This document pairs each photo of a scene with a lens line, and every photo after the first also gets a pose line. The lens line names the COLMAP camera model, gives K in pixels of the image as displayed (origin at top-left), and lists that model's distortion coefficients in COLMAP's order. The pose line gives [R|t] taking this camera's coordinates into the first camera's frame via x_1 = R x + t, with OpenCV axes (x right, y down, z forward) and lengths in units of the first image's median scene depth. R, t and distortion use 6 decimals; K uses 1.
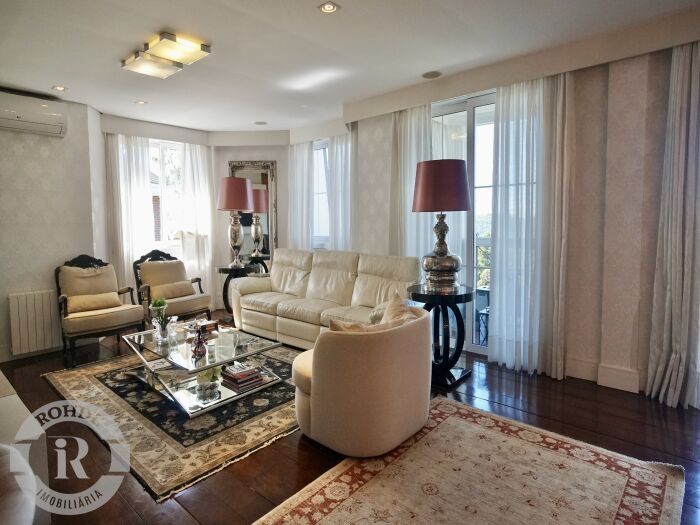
lens RADIAL K [[399.9, 0, 350.0], [0, 399.9, 252.9], [0, 0, 1]] dist [0.003925, 0.002942]
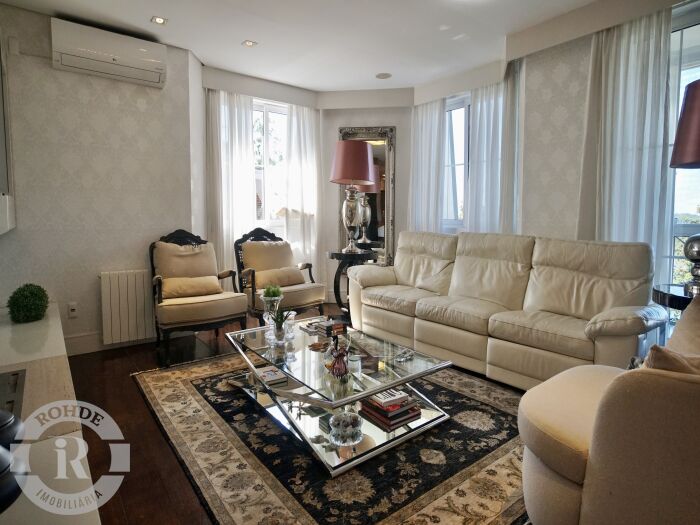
lens RADIAL K [[390.9, 0, 350.0], [0, 390.9, 262.5], [0, 0, 1]] dist [-0.006634, -0.000554]
pose [[0.984391, 0.038509, -0.171732, -0.181594], [-0.033463, 0.998922, 0.032185, 0.036240], [0.172786, -0.025936, 0.984618, 0.267842]]
